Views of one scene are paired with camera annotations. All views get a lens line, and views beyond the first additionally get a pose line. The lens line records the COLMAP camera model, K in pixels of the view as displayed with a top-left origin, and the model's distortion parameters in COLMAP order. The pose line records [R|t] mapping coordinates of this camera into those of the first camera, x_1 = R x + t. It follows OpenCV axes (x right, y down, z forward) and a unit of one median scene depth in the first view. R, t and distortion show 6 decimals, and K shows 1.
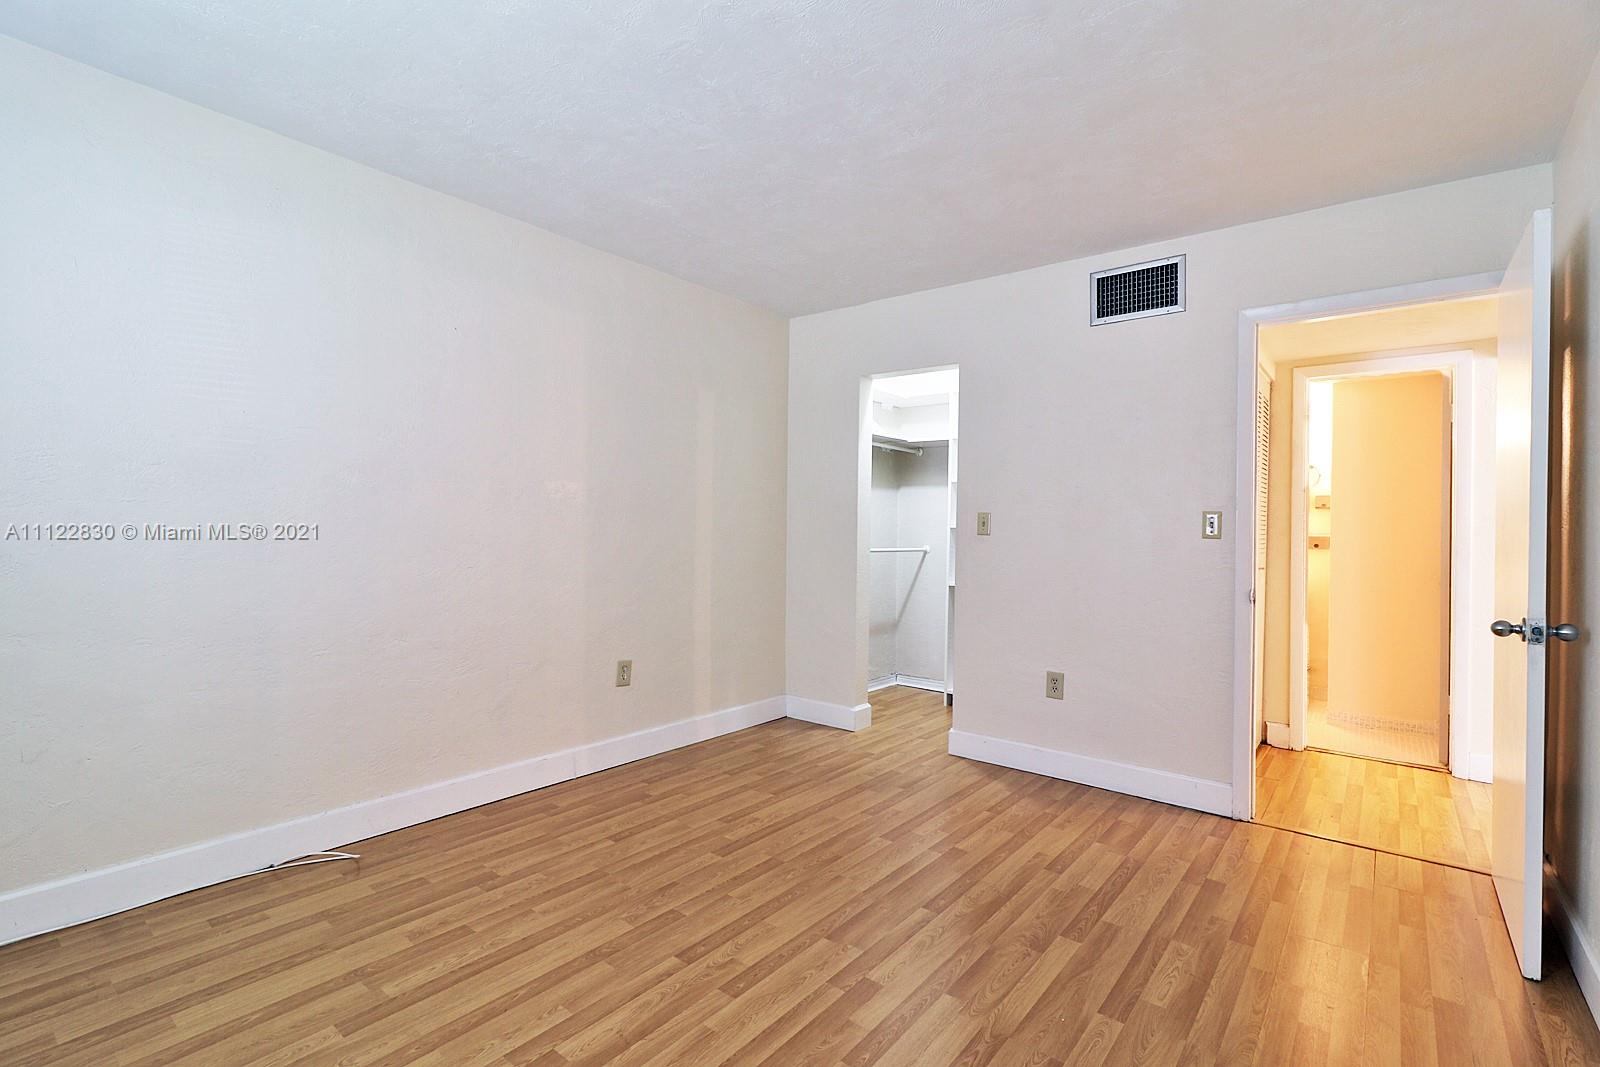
lens RADIAL K [[736.1, 0, 796.5], [0, 736.1, 528.1], [0, 0, 1]] dist [0.008906, 0.000175]
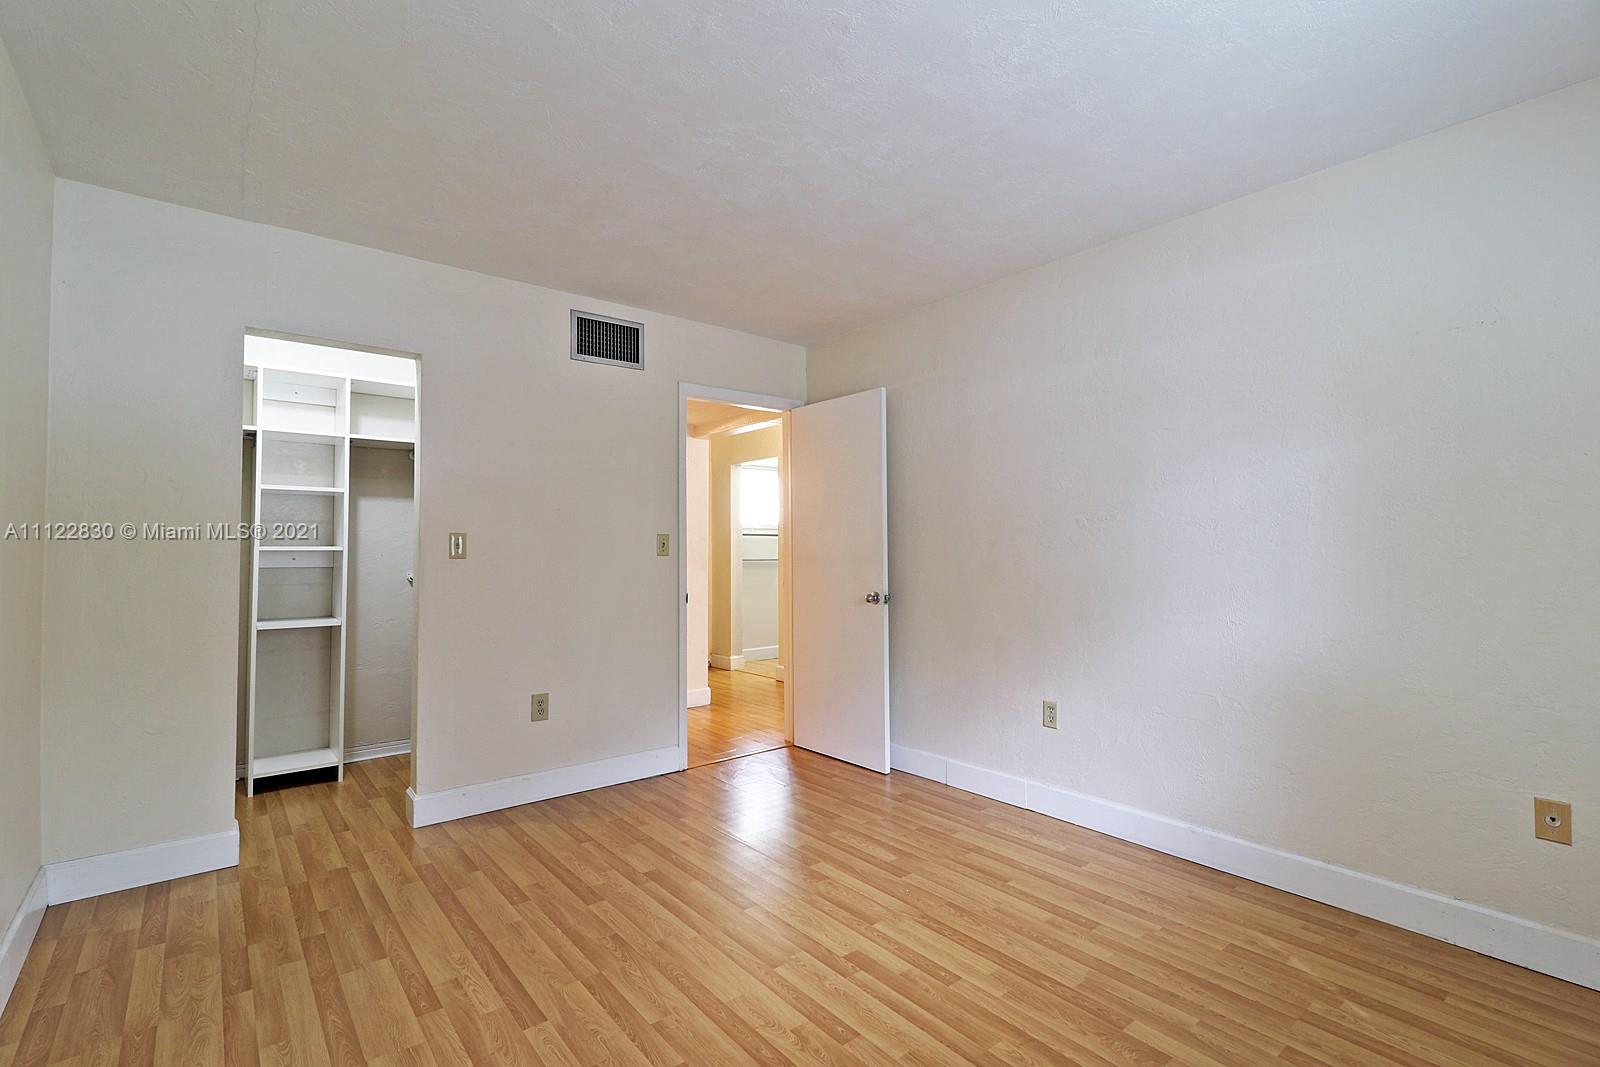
lens RADIAL K [[736.1, 0, 796.5], [0, 736.1, 528.1], [0, 0, 1]] dist [0.008906, 0.000175]
pose [[0.214992, 0.014718, 0.976505, -0.636760], [0.005751, 0.999850, -0.016336, -0.012021], [-0.976599, 0.009128, 0.214875, 0.515843]]
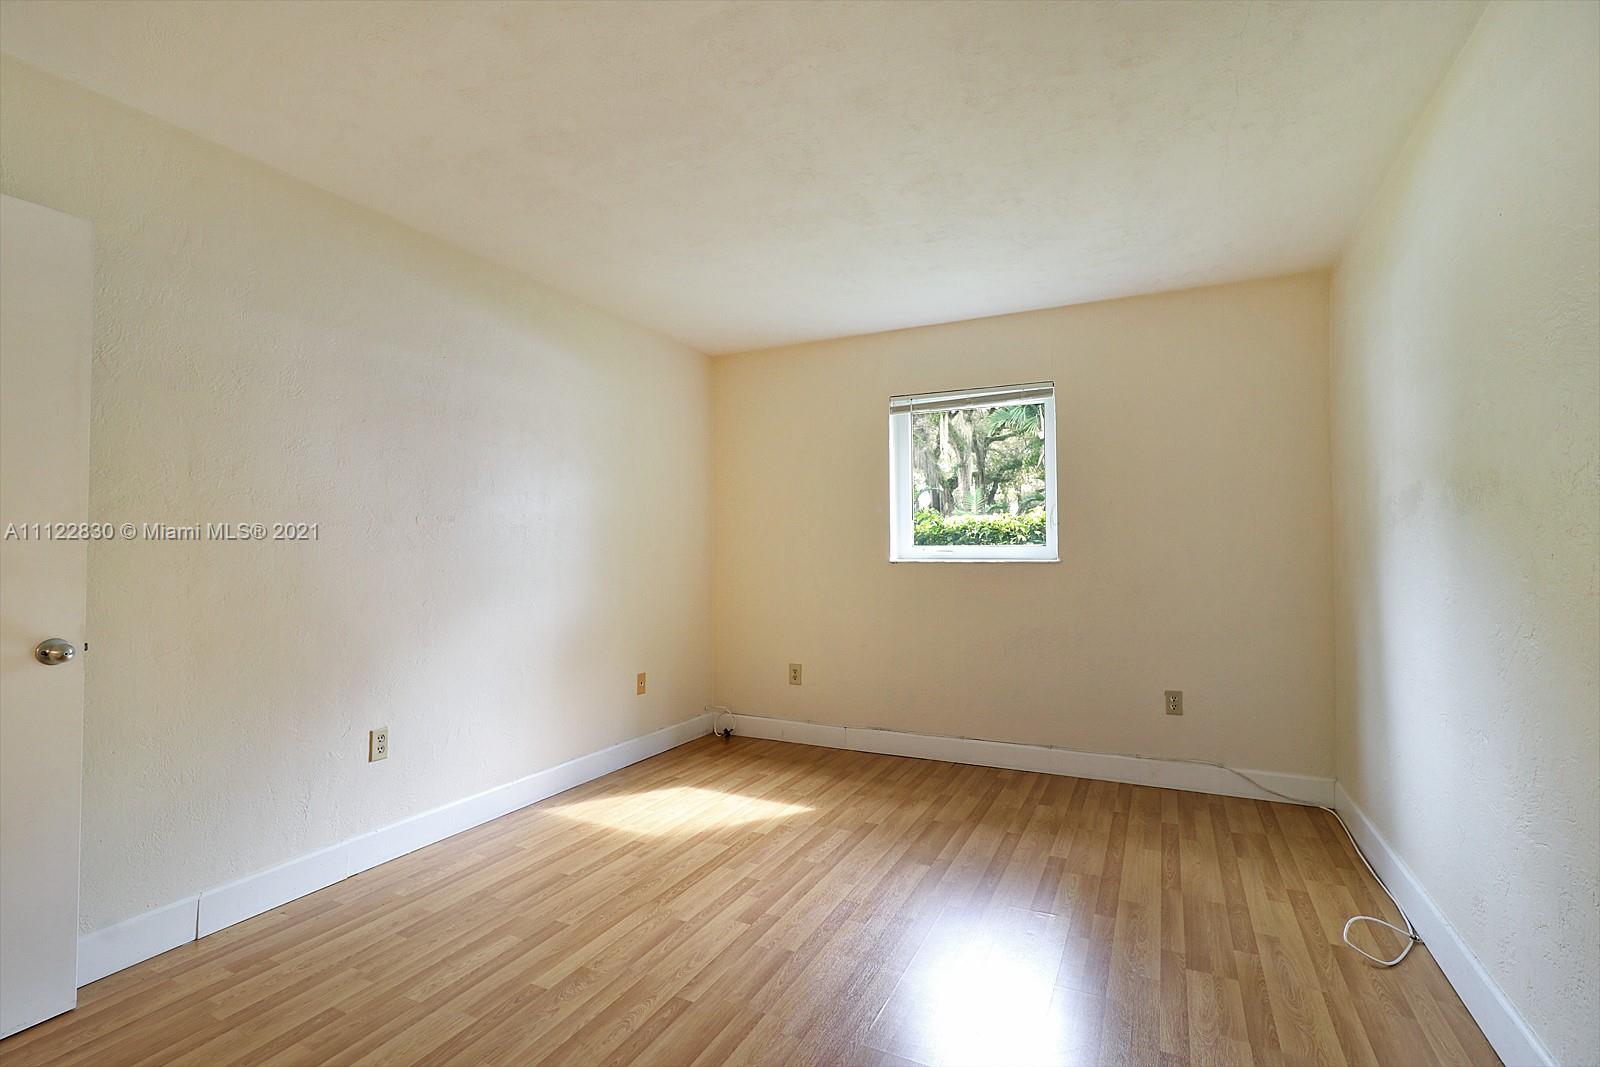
lens RADIAL K [[736.1, 0, 796.5], [0, 736.1, 528.1], [0, 0, 1]] dist [0.008906, 0.000175]
pose [[-0.976580, -0.021203, -0.214109, 0.182970], [-0.013739, 0.999247, -0.036287, 0.002606], [0.214717, -0.032495, -0.976135, 1.387181]]
